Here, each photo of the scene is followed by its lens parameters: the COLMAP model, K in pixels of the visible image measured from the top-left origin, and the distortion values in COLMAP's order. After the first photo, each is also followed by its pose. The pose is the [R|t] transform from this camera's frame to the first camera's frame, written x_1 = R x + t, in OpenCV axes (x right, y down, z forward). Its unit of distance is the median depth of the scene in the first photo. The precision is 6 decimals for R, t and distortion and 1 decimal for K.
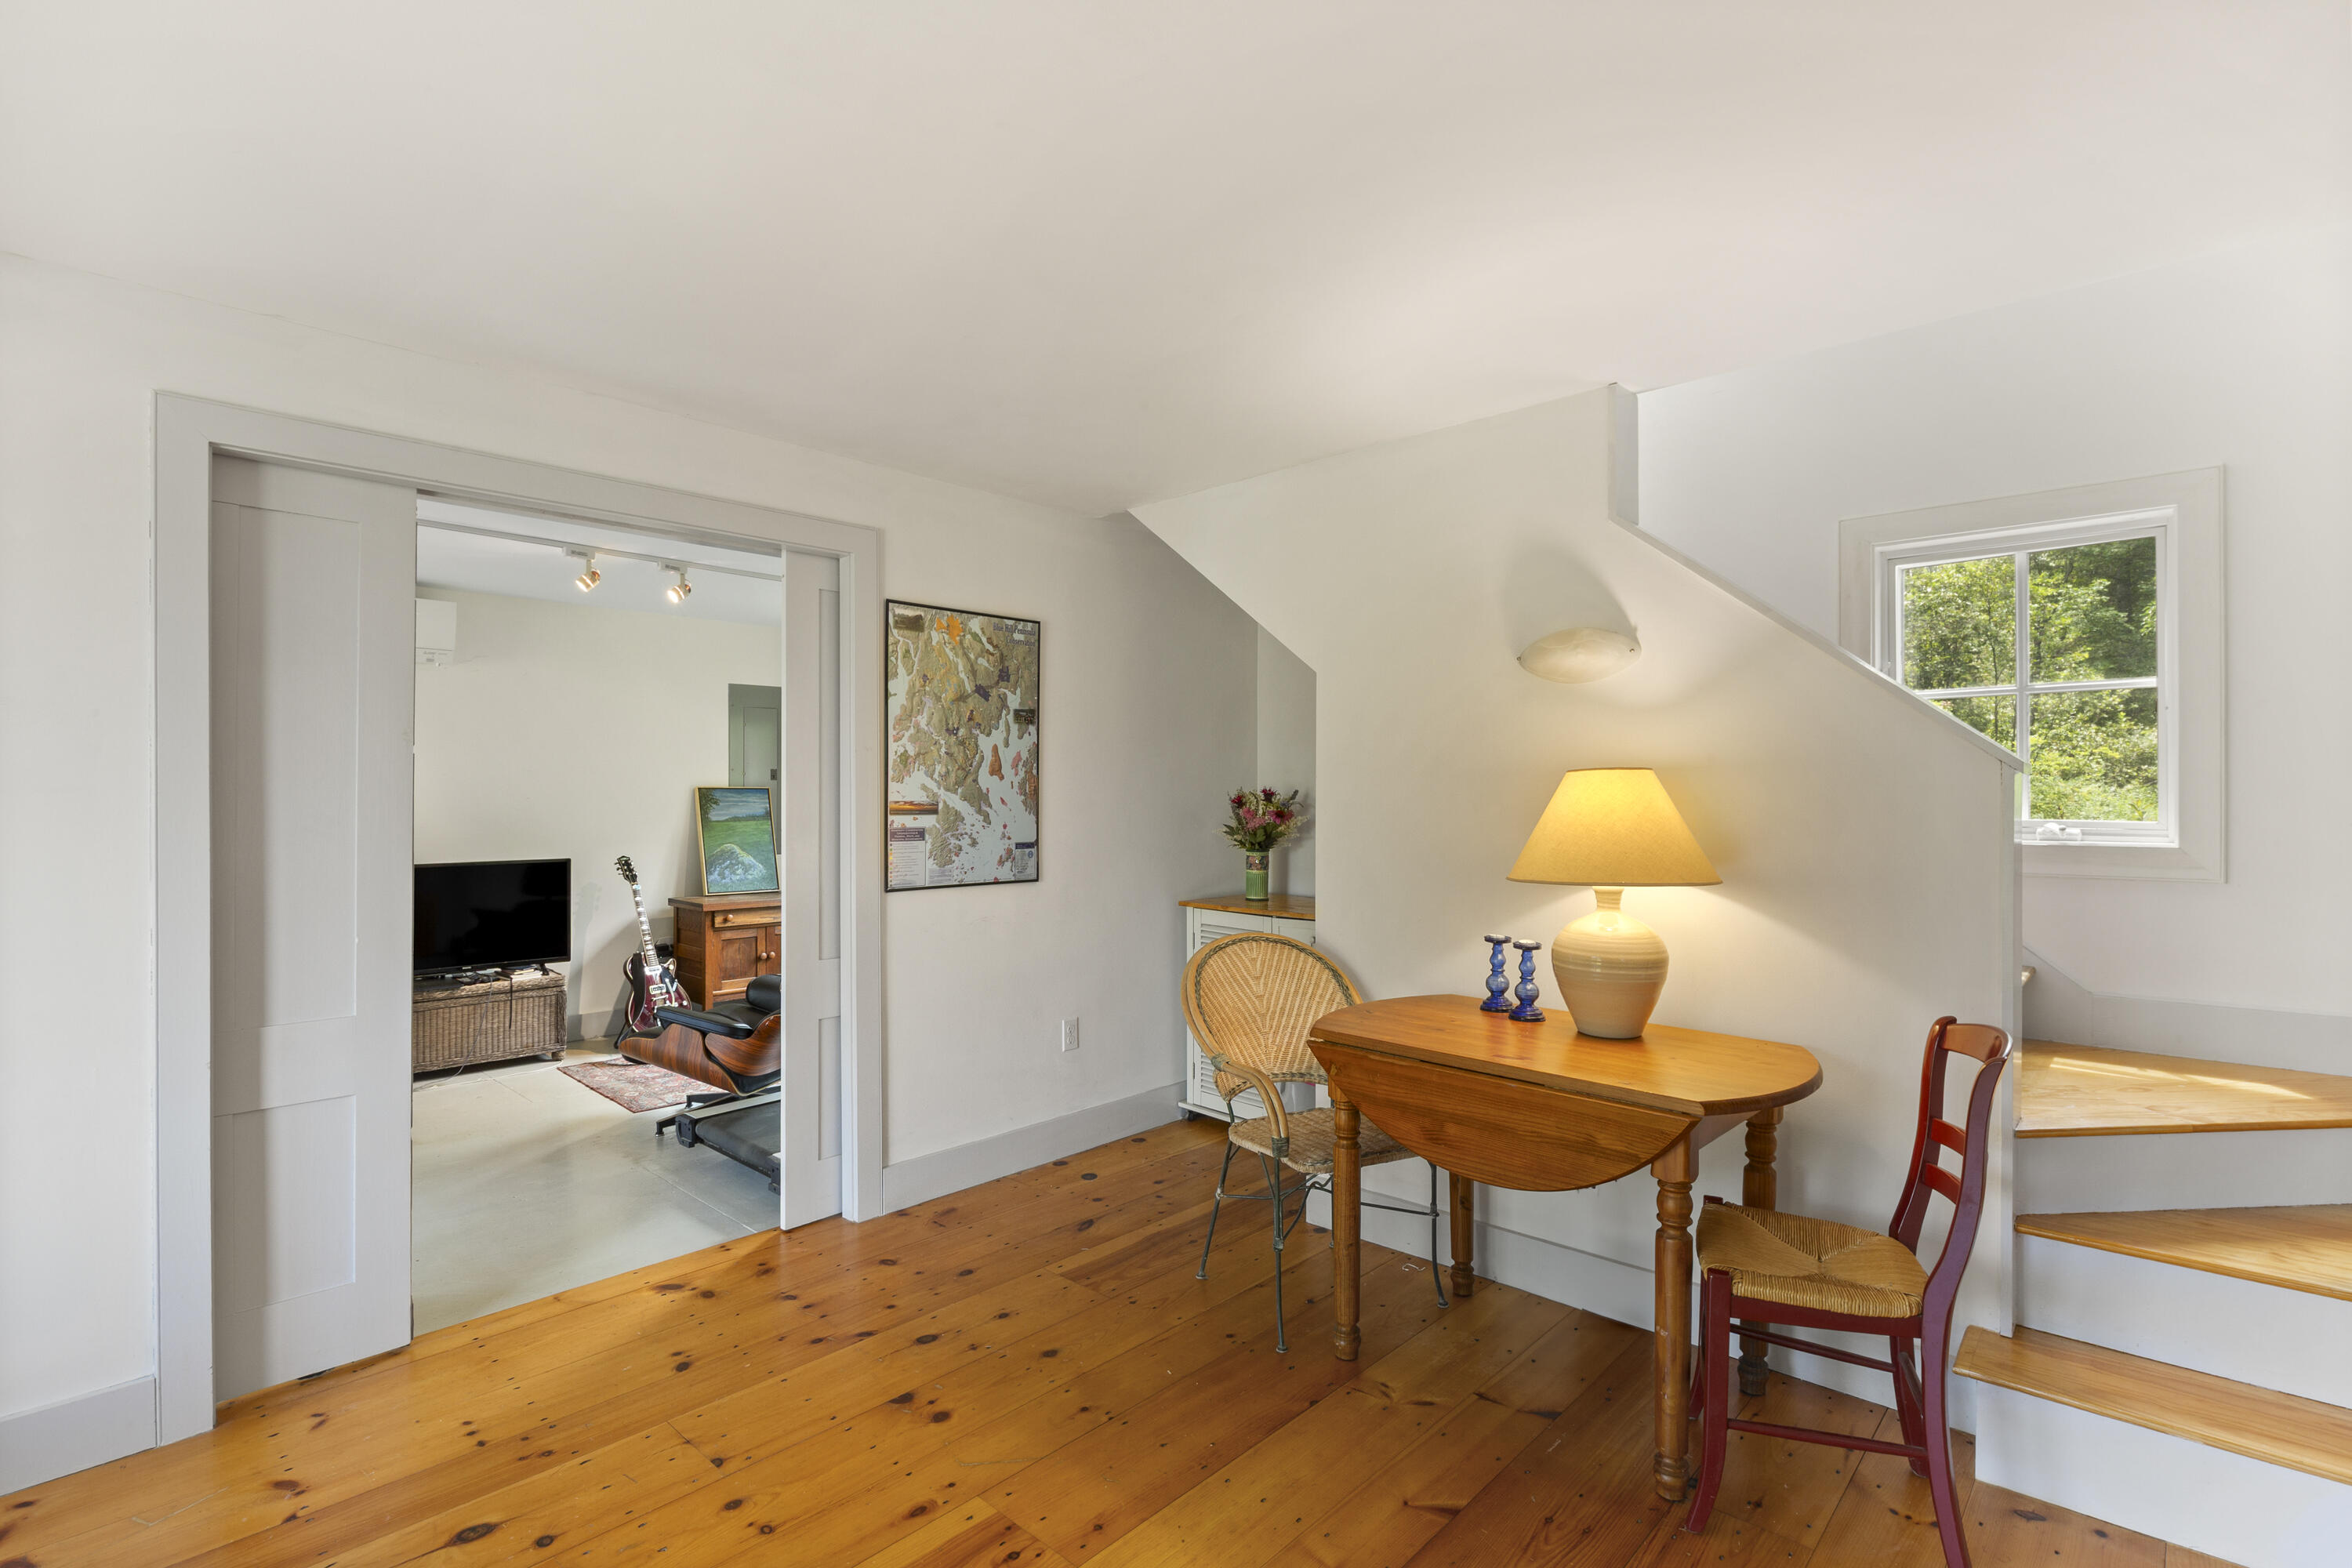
lens RADIAL K [[1094.5, 0, 1180.2], [0, 1094.5, 807.3], [0, 0, 1]] dist [0.009626, -0.001168]
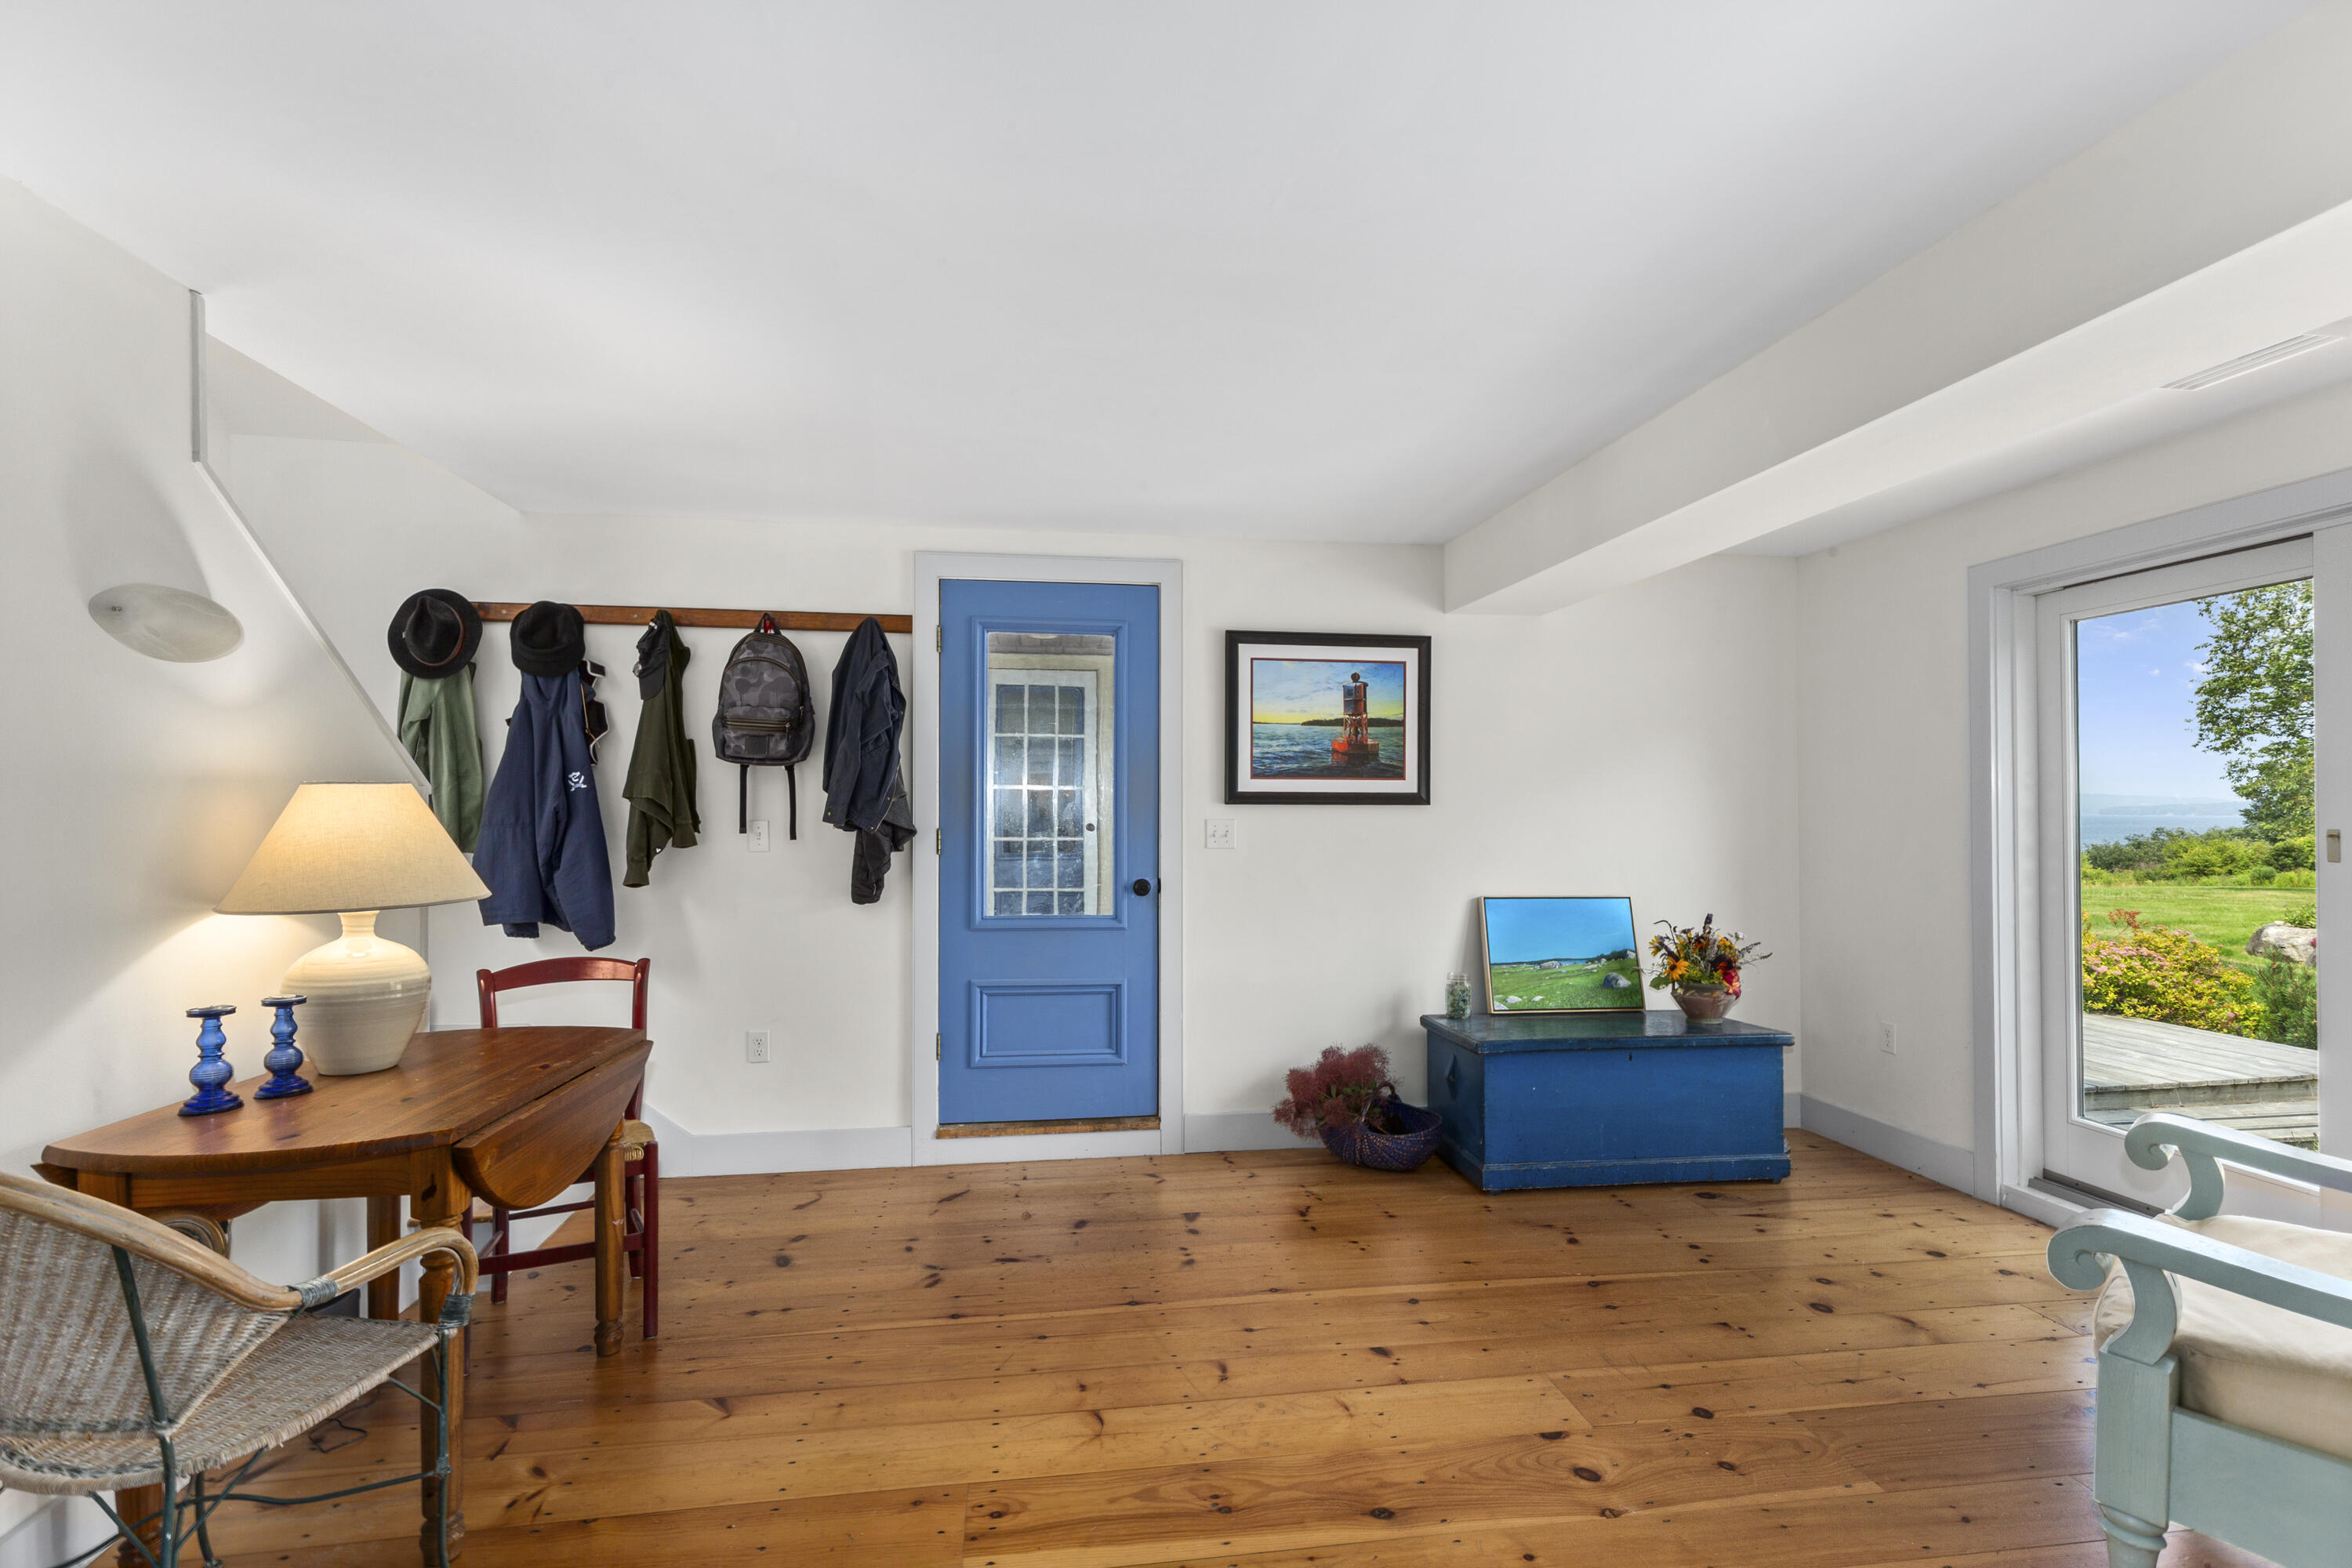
lens RADIAL K [[1094.5, 0, 1180.2], [0, 1094.5, 807.3], [0, 0, 1]] dist [0.009626, -0.001168]
pose [[-0.786568, 0.007464, 0.617458, -0.670317], [0.000214, 0.999930, -0.011815, -0.003253], [-0.617503, -0.009161, -0.786515, 1.207243]]
